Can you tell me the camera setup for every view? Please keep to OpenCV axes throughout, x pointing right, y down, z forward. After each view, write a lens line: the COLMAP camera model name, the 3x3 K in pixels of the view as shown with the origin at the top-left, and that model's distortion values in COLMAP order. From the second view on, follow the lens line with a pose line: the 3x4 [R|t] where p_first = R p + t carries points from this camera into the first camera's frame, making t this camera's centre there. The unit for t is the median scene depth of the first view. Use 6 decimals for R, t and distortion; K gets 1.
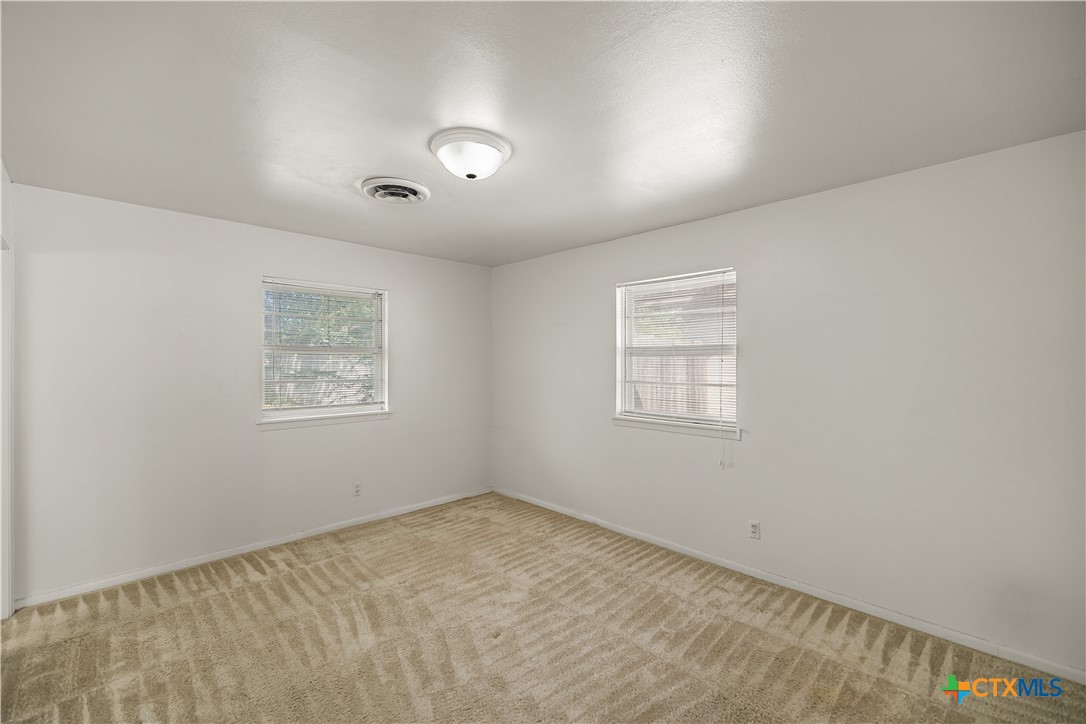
lens RADIAL K [[467.1, 0, 547.3], [0, 467.1, 361.2], [0, 0, 1]] dist [0.003600, 0.000192]
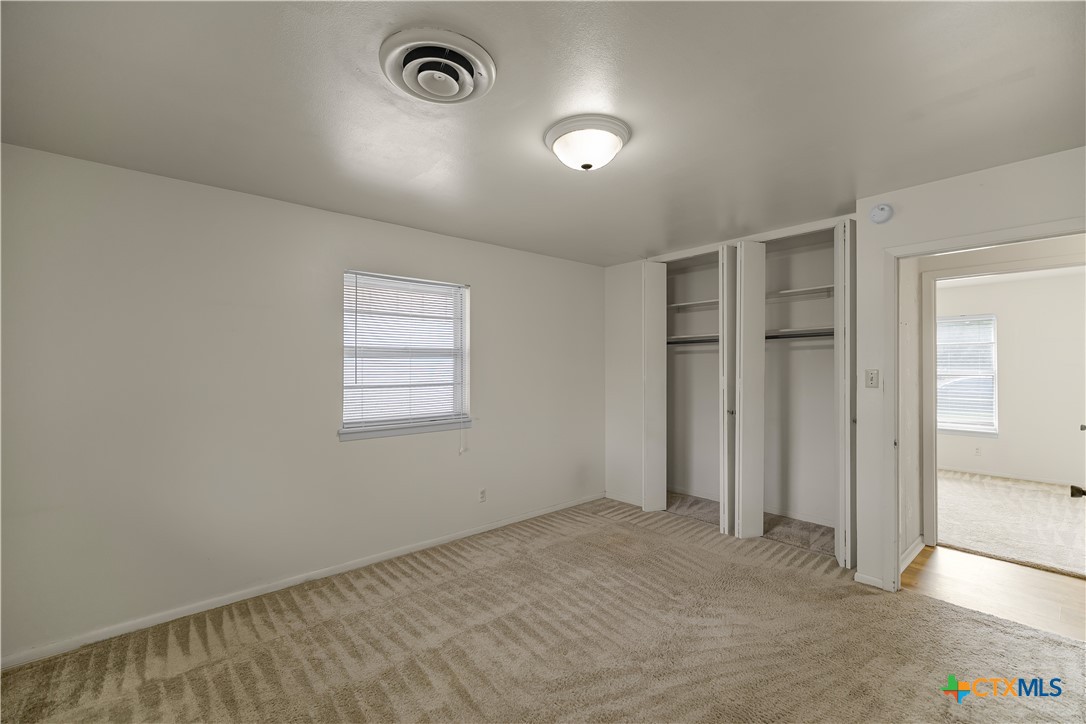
lens RADIAL K [[467.1, 0, 546.2], [0, 467.1, 363.3], [0, 0, 1]] dist [0.003600, 0.000192]
pose [[0.040020, 0.000687, 0.999199, -0.772363], [-0.002193, 0.999997, -0.000600, -0.000103], [-0.999196, -0.002167, 0.040021, 0.723644]]
